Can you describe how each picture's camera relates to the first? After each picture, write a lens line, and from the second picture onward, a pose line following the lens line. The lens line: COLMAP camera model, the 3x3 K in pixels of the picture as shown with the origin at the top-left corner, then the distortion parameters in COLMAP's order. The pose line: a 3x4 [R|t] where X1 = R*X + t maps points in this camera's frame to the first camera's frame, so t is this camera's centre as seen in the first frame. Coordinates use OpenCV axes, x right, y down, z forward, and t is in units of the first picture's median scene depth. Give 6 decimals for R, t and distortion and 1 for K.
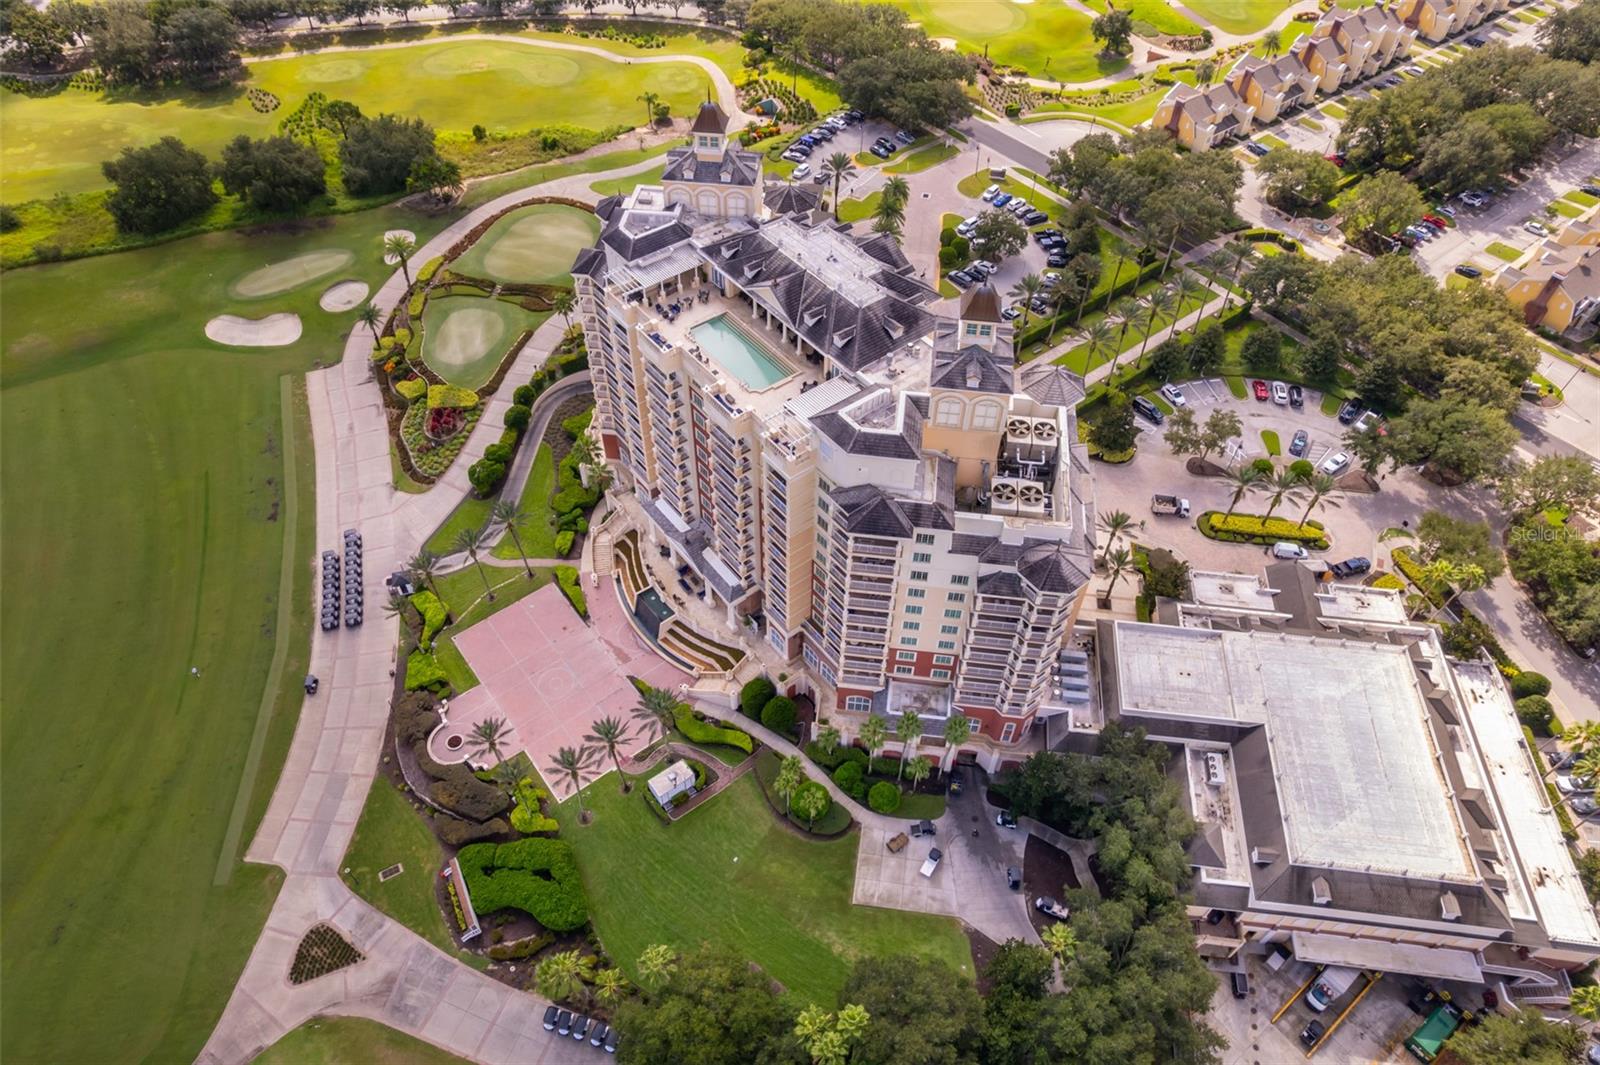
lens RADIAL K [[1004.9, 0, 800.0], [0, 1004.9, 532.5], [0, 0, 1]] dist [-0.031186, 0.001910]
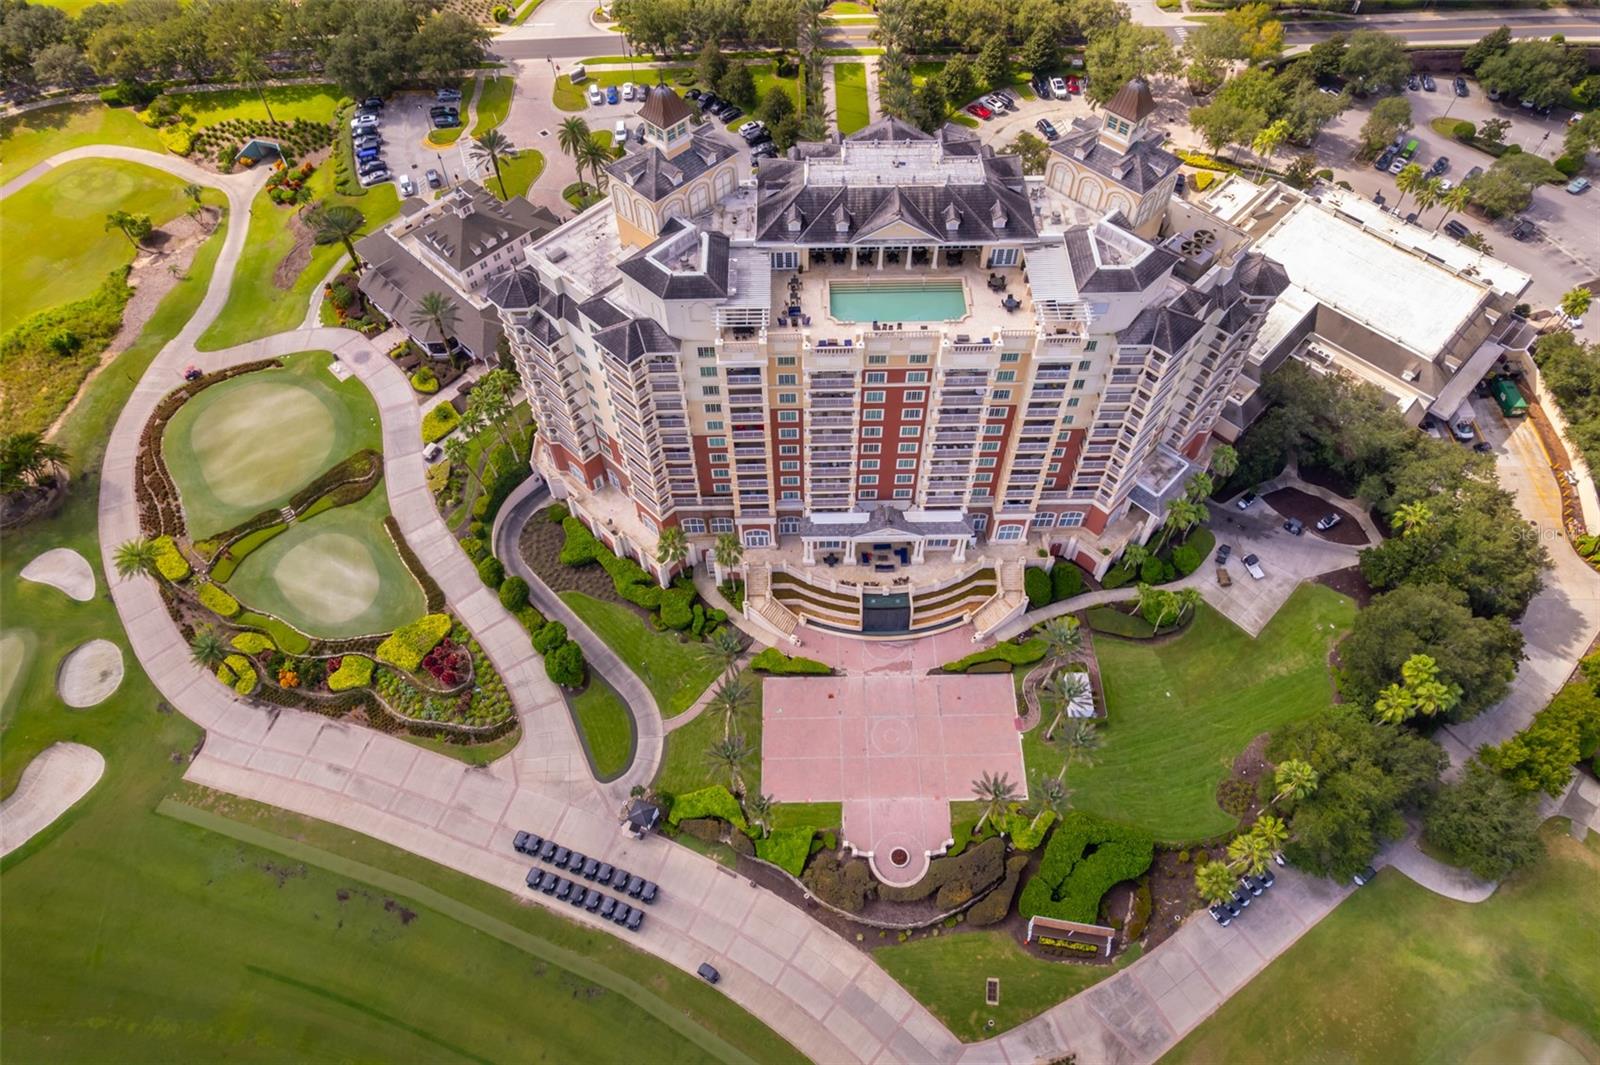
lens RADIAL K [[1004.9, 0, 800.0], [0, 1004.9, 532.5], [0, 0, 1]] dist [-0.031186, 0.001910]
pose [[0.606394, -0.666836, 0.433147, -0.586749], [0.610848, 0.739392, 0.283134, -0.305393], [-0.509070, 0.092896, 0.855698, 0.258328]]
